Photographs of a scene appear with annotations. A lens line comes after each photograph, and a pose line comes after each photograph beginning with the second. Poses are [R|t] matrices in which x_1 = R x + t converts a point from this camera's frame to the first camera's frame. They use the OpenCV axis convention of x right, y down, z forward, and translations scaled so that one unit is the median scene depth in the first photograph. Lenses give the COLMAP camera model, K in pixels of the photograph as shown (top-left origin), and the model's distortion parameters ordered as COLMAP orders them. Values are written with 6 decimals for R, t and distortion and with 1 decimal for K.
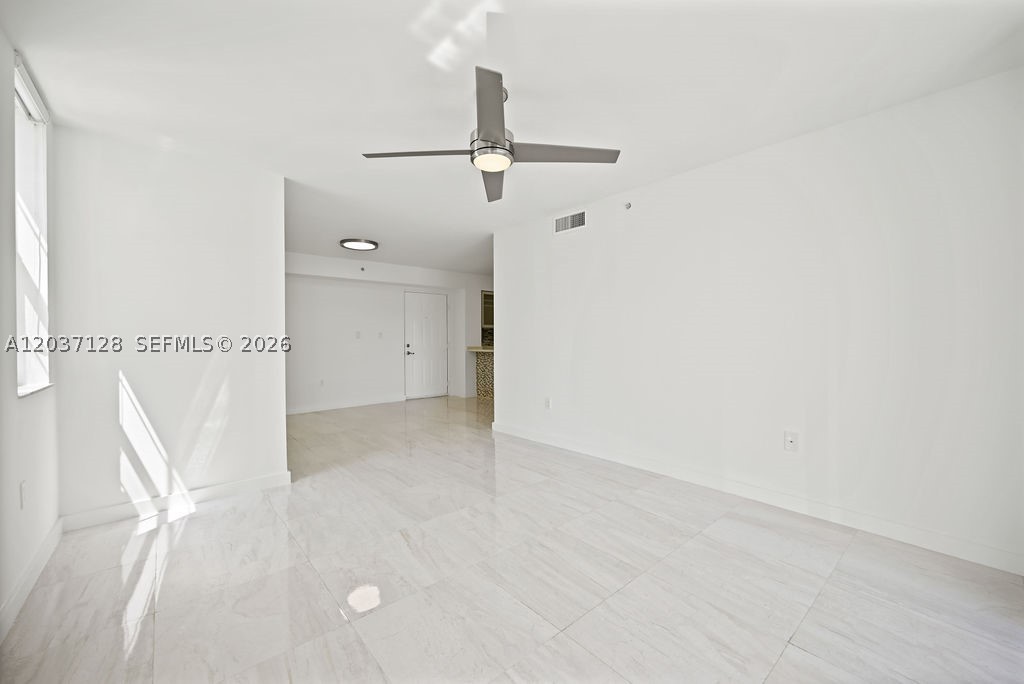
lens RADIAL K [[406.3, 0, 484.8], [0, 406.3, 338.7], [0, 0, 1]] dist [-0.004100, 0.000862]
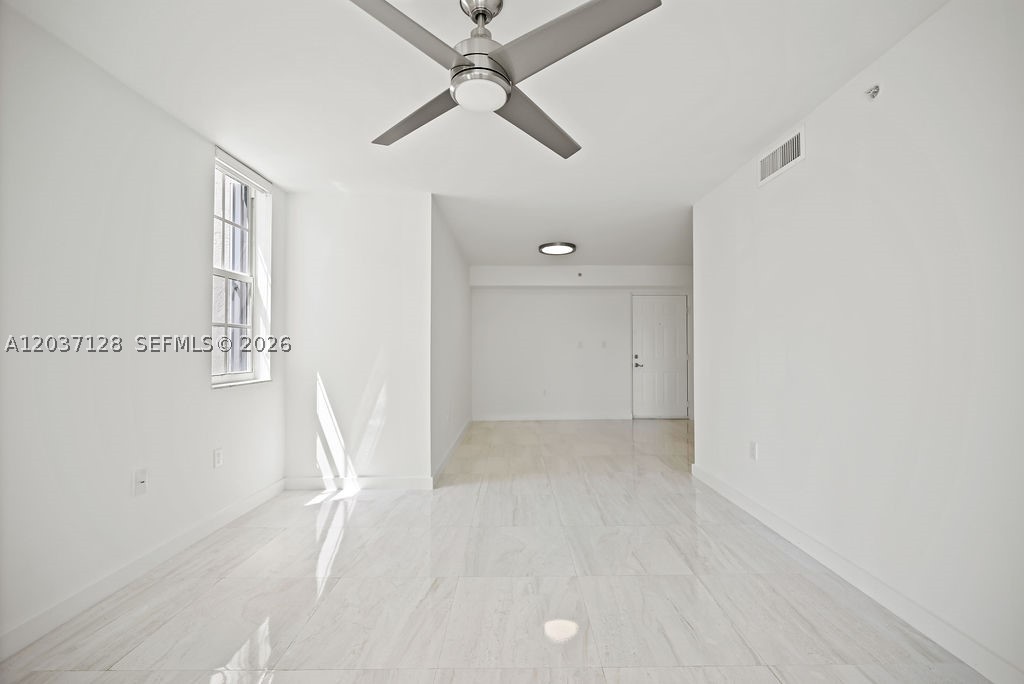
lens RADIAL K [[406.3, 0, 510.4], [0, 406.3, 341.7], [0, 0, 1]] dist [-0.004100, 0.000862]
pose [[0.777432, -0.005513, -0.628943, 0.344210], [-0.004867, 0.999879, -0.014780, -0.001308], [0.628948, 0.014552, 0.777311, 0.346465]]
